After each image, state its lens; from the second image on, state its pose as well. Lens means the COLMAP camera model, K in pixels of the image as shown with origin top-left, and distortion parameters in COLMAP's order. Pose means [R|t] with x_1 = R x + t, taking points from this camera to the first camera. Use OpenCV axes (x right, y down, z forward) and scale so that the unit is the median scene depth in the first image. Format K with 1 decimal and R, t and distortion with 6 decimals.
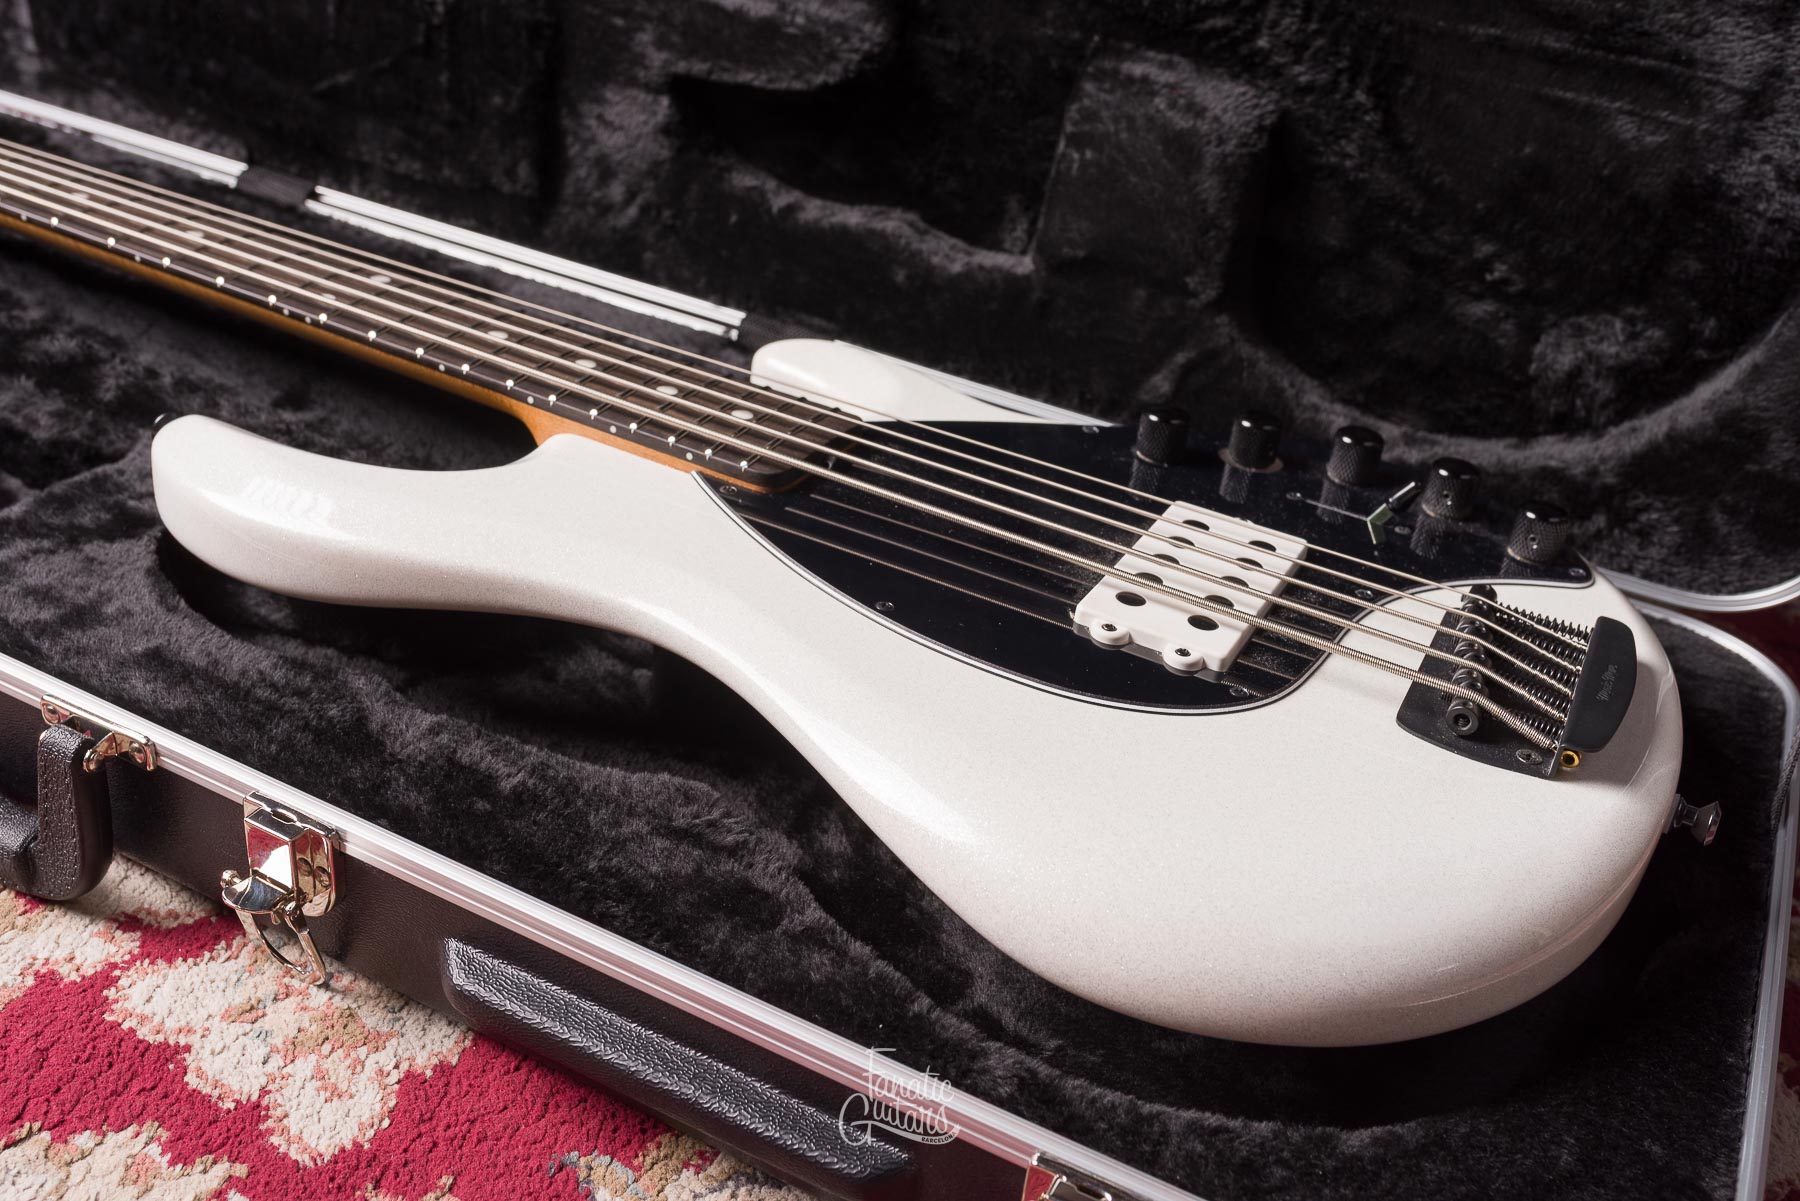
lens RADIAL K [[1753.5, 0, 900.0], [0, 1753.5, 600.5], [0, 0, 1]] dist [0.007019, -0.014936]
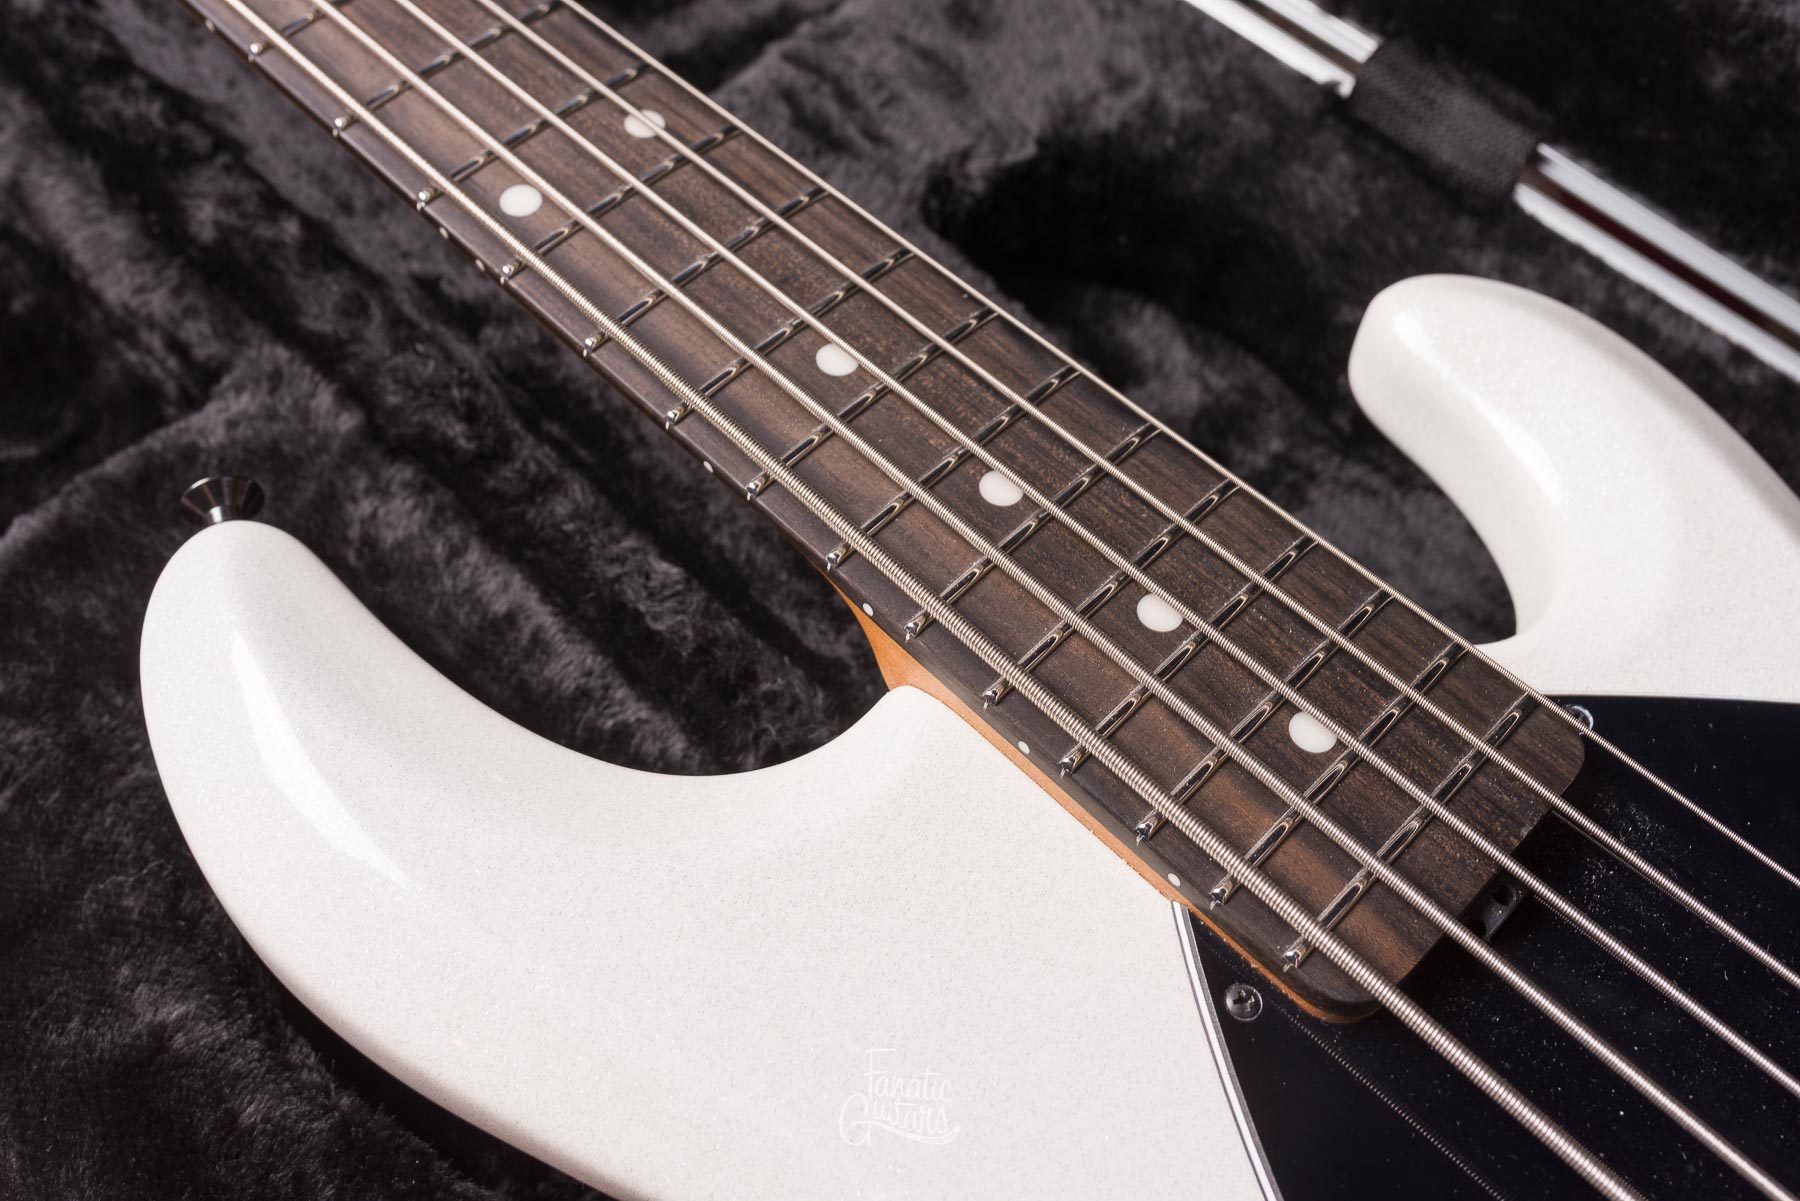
lens RADIAL K [[1805.2, 0, 898.1], [0, 1805.2, 600.2], [0, 0, 1]] dist [0.002492, -0.000826]
pose [[0.952991, 0.208795, -0.219572, -0.085211], [-0.091374, 0.888971, 0.448756, -0.294352], [0.288891, -0.407597, 0.866260, 0.512434]]
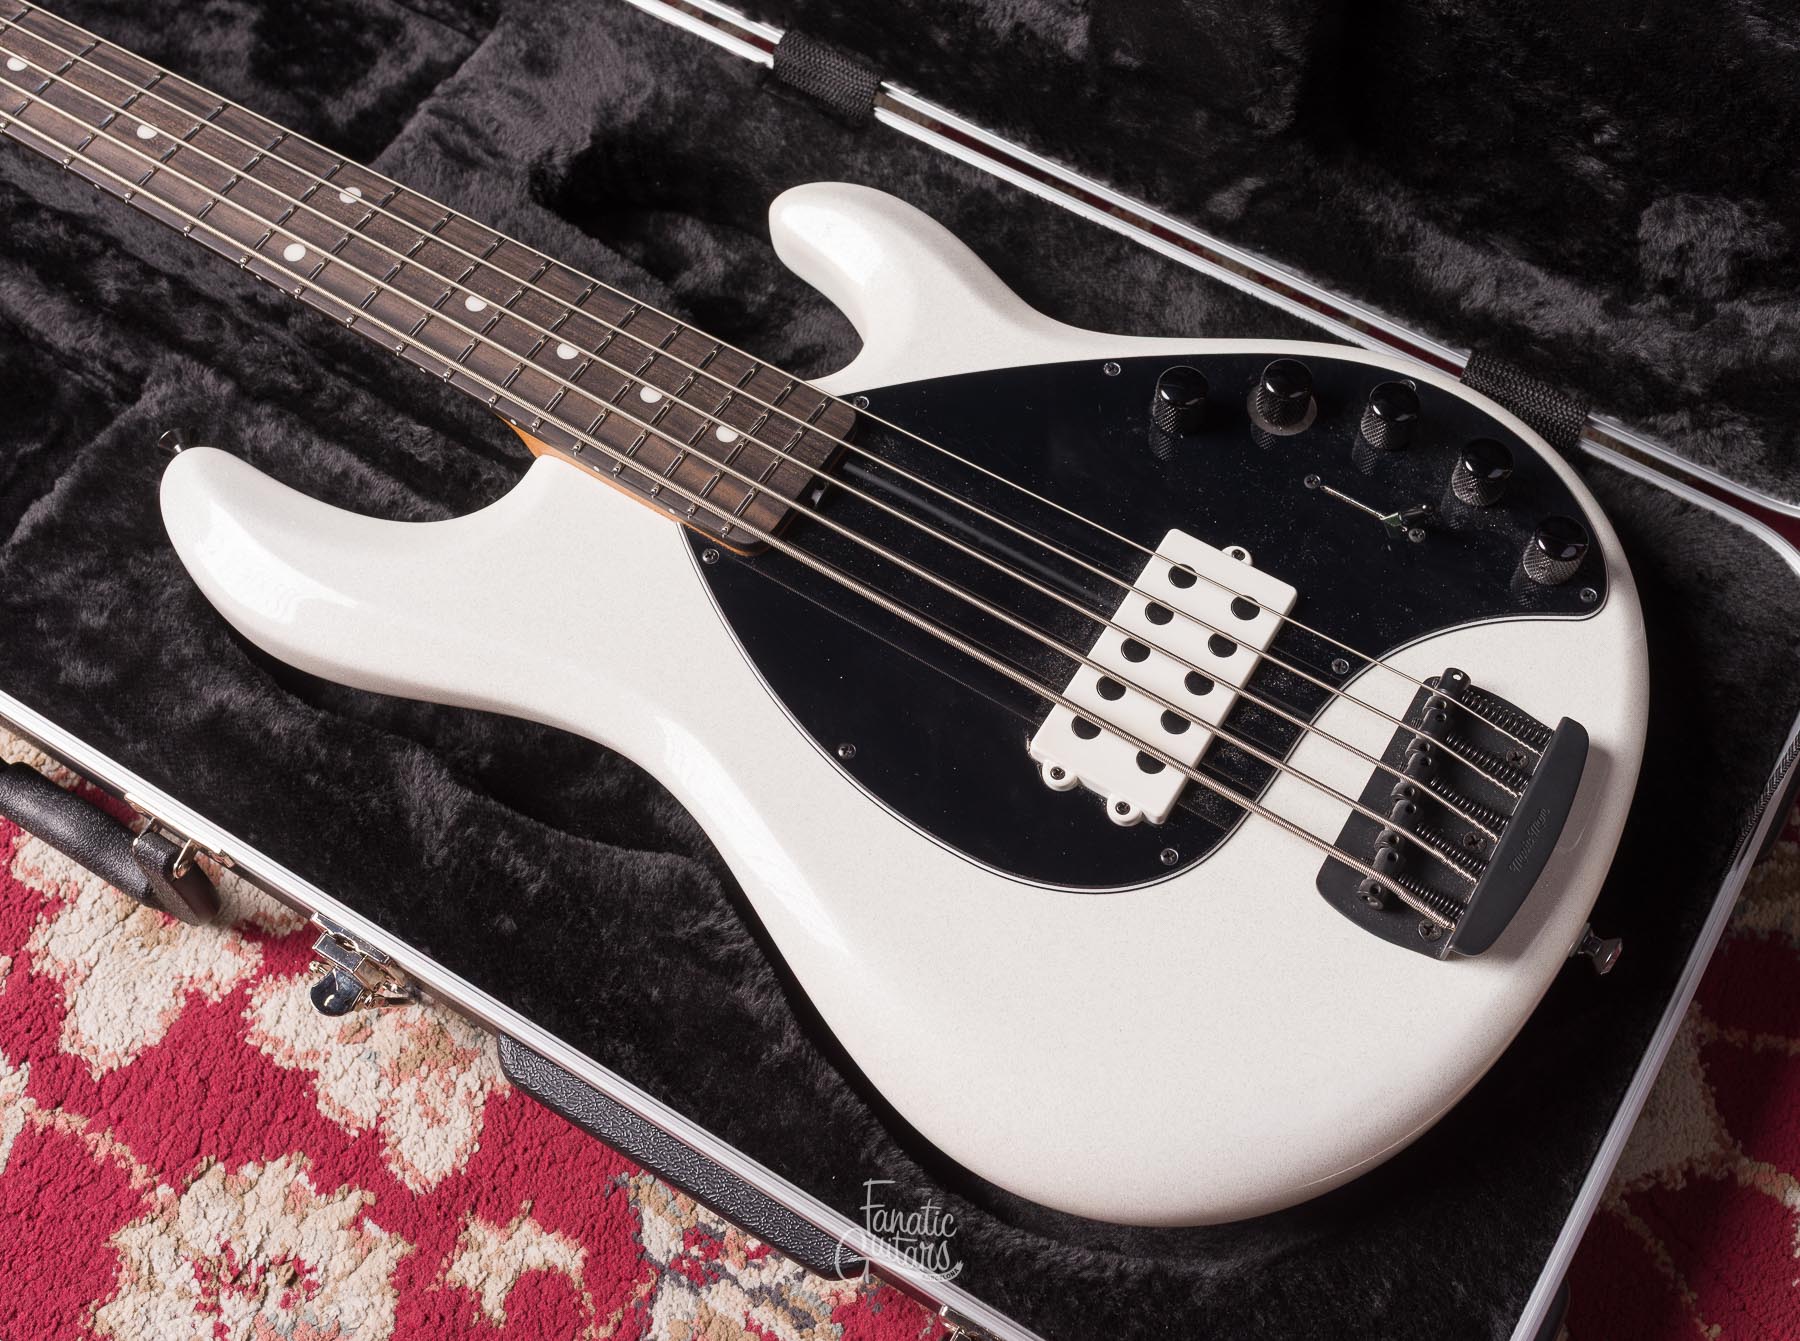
lens RADIAL K [[2012.3, 0, 1003.5], [0, 2012.3, 669.1], [0, 0, 1]] dist [-0.001250, -0.000078]
pose [[0.992783, 0.013204, -0.119196, 0.172405], [0.053529, 0.840624, 0.538968, -0.517249], [0.107315, -0.541459, 0.833850, 0.016870]]
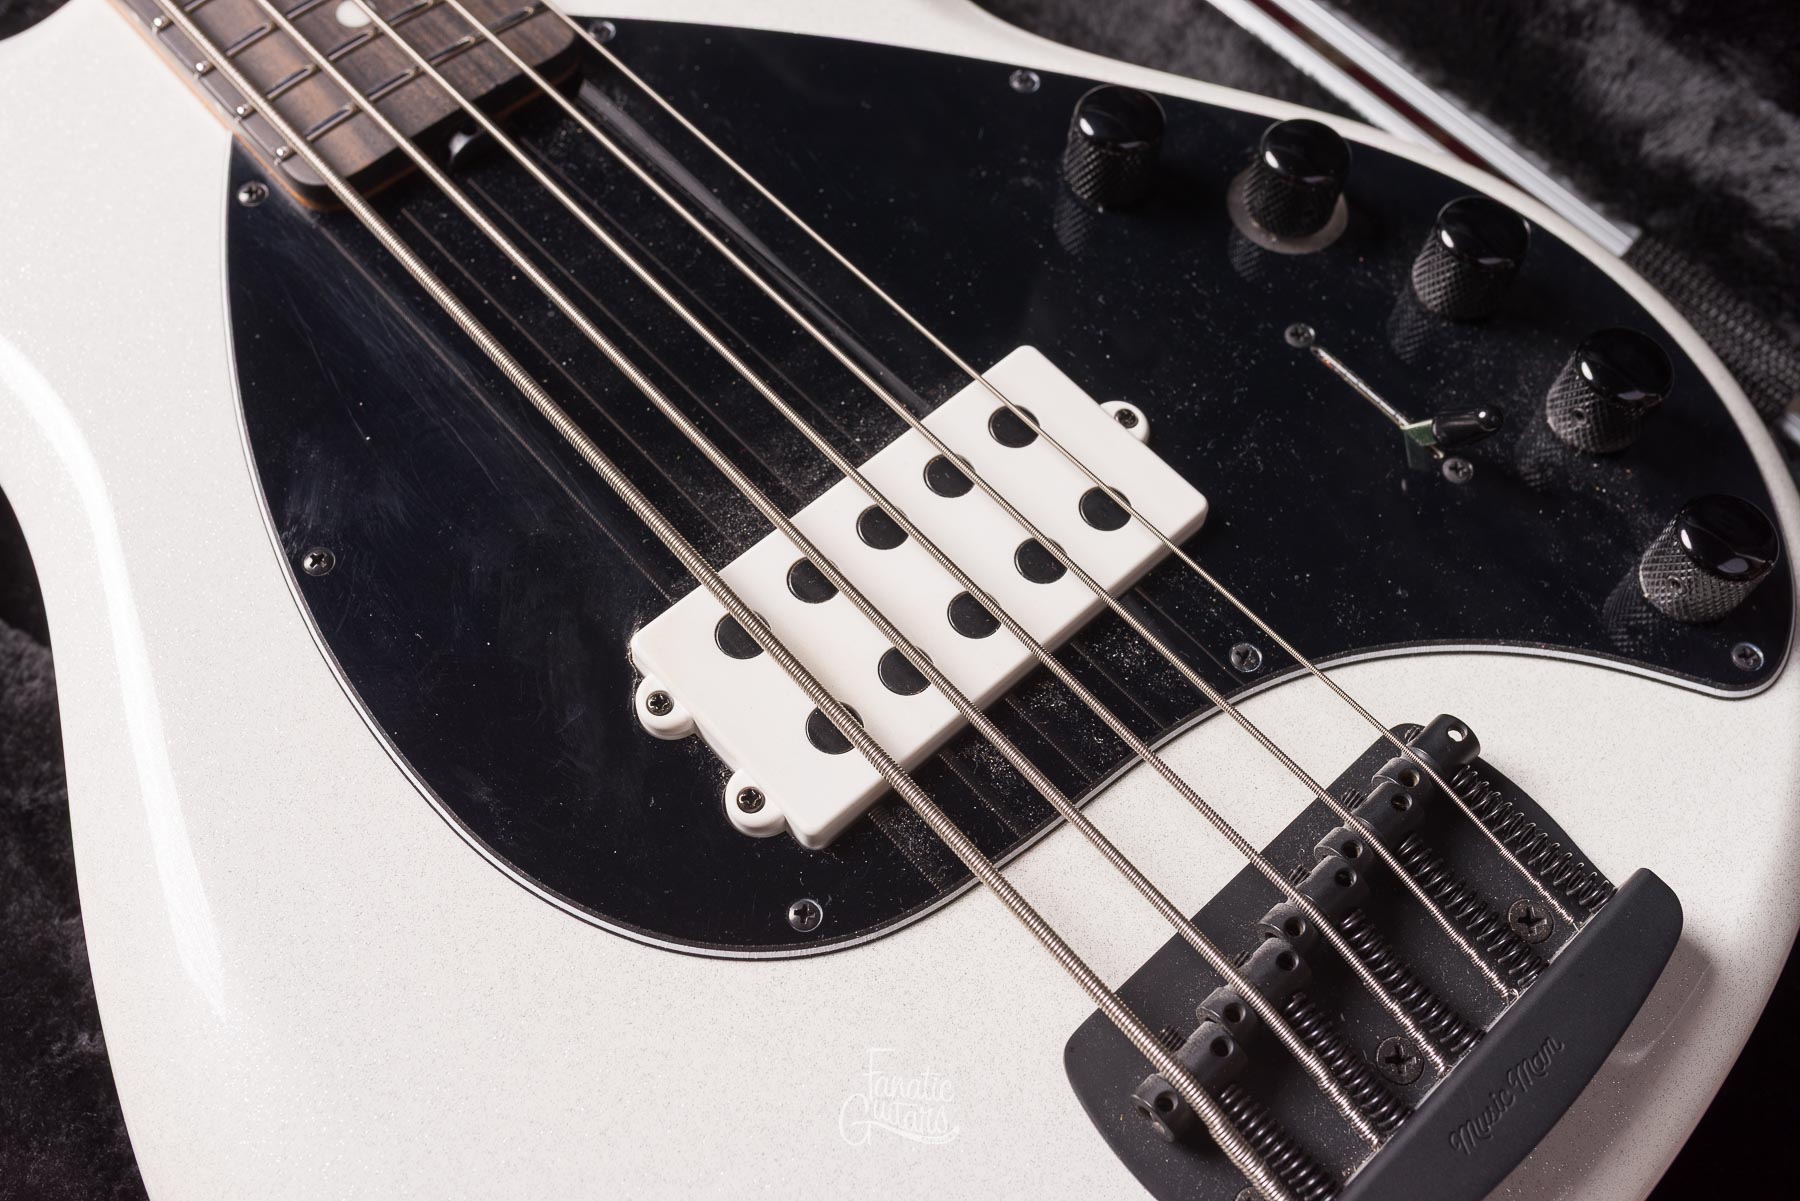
lens RADIAL K [[1805.2, 0, 898.1], [0, 1805.2, 600.2], [0, 0, 1]] dist [0.002492, -0.000826]
pose [[0.932736, 0.270600, -0.238284, 0.239167], [-0.108486, 0.840870, 0.530253, -0.245153], [0.343853, -0.468735, 0.813666, 0.428093]]
